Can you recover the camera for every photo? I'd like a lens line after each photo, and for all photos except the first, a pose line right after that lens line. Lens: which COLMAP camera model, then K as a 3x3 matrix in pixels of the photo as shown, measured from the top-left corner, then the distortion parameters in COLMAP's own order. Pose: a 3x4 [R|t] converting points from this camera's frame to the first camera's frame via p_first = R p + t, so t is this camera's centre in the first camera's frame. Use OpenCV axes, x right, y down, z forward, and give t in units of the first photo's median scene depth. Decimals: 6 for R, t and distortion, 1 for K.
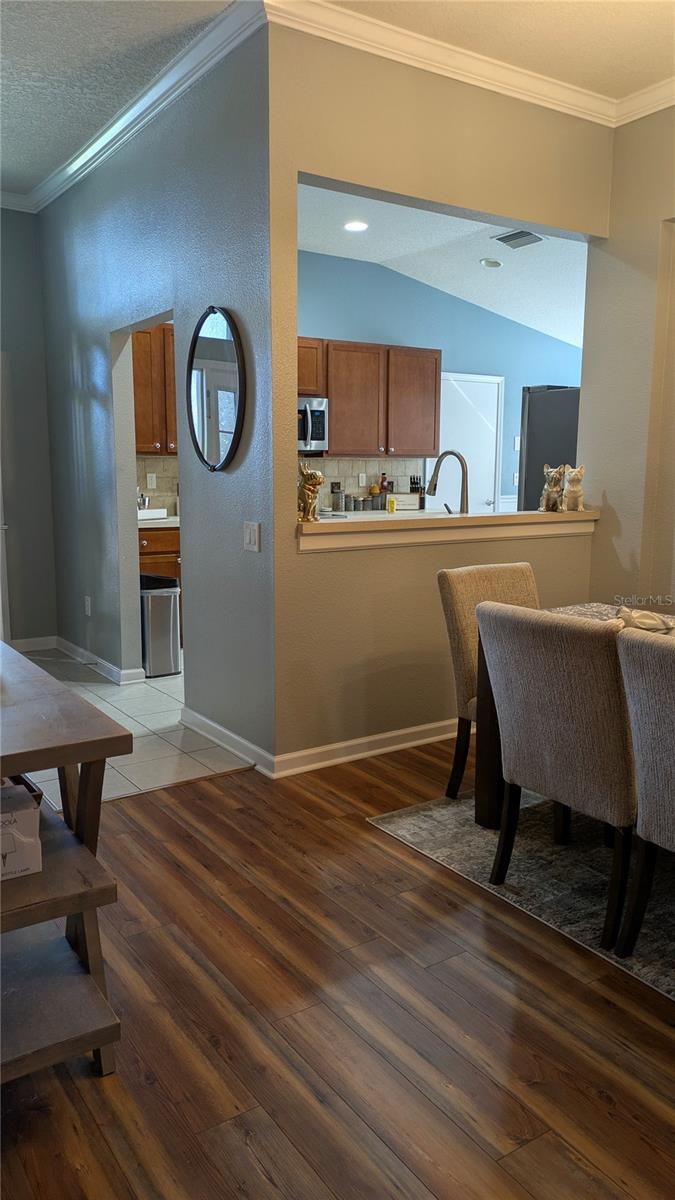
lens RADIAL K [[877.0, 0, 337.5], [0, 877.0, 600.0], [0, 0, 1]] dist [0.075301, -0.089642]
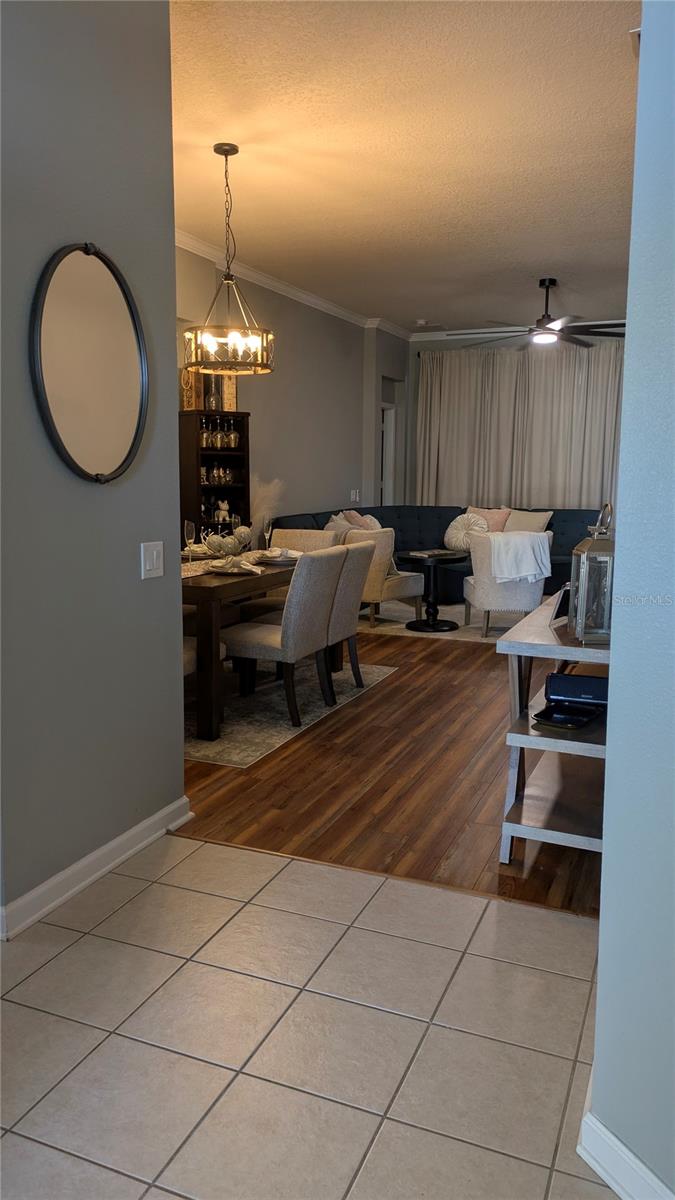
lens RADIAL K [[877.0, 0, 337.5], [0, 877.0, 600.0], [0, 0, 1]] dist [0.075301, -0.089642]
pose [[-0.554714, -0.132839, 0.821369, -0.449299], [0.117674, 0.964725, 0.235495, -0.106973], [-0.823678, 0.227286, -0.519515, 0.670024]]
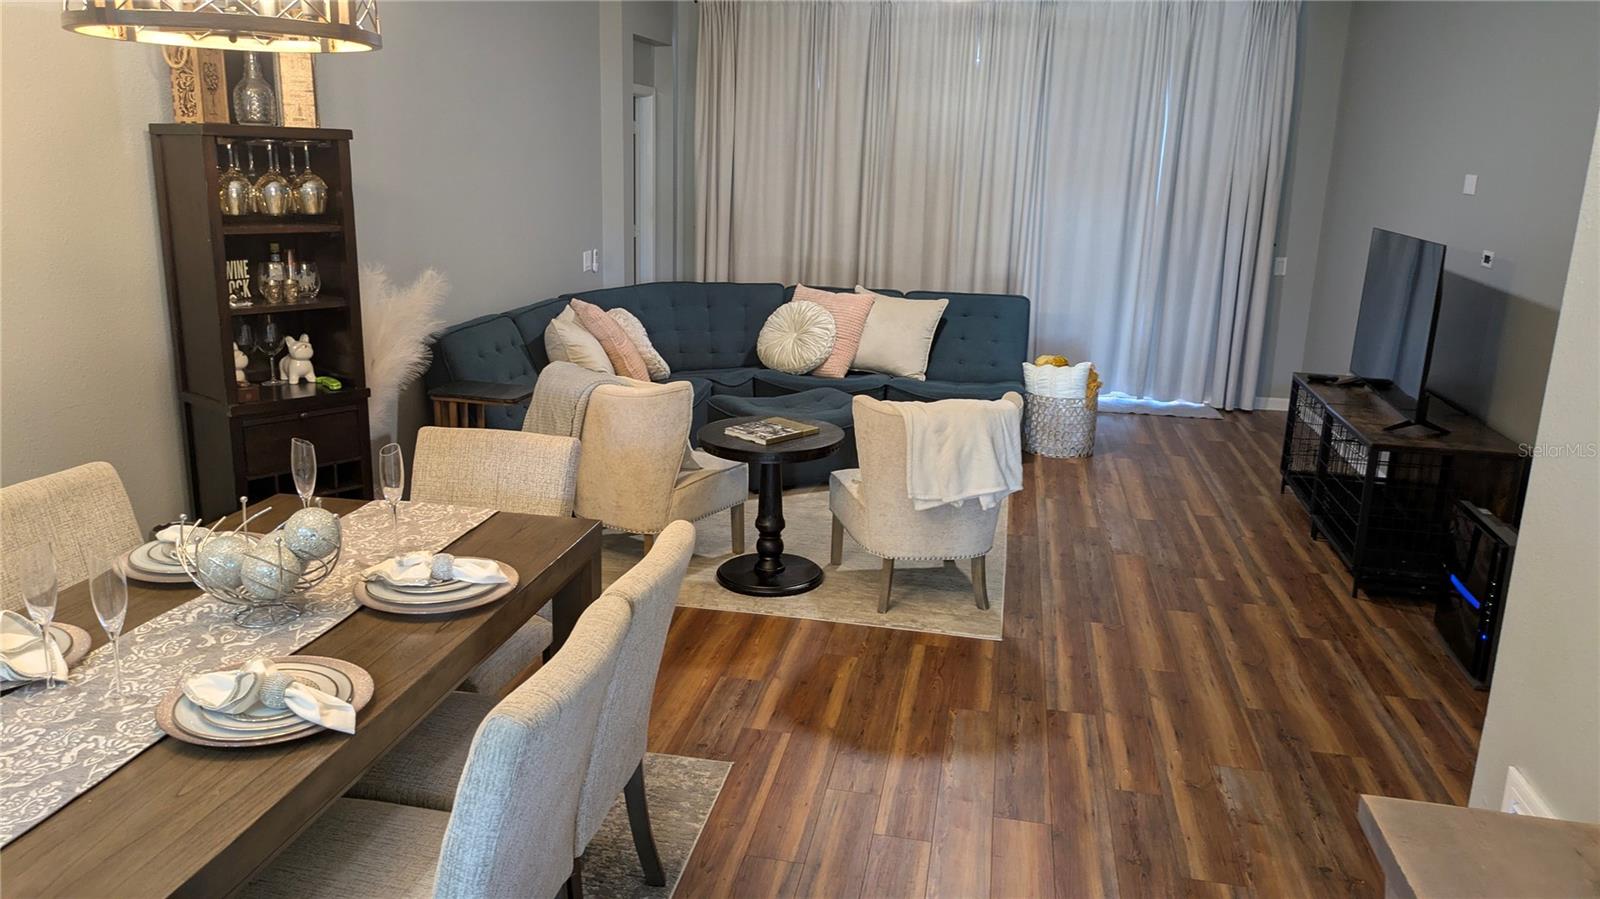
lens RADIAL K [[1170.8, 0, 778.5], [0, 1170.8, 450.1], [0, 0, 1]] dist [0.042189, -0.007157]
pose [[-0.704065, -0.196373, 0.682444, -0.122601], [0.079159, 0.933313, 0.350228, -0.125524], [-0.705709, 0.300605, -0.641569, 0.461216]]
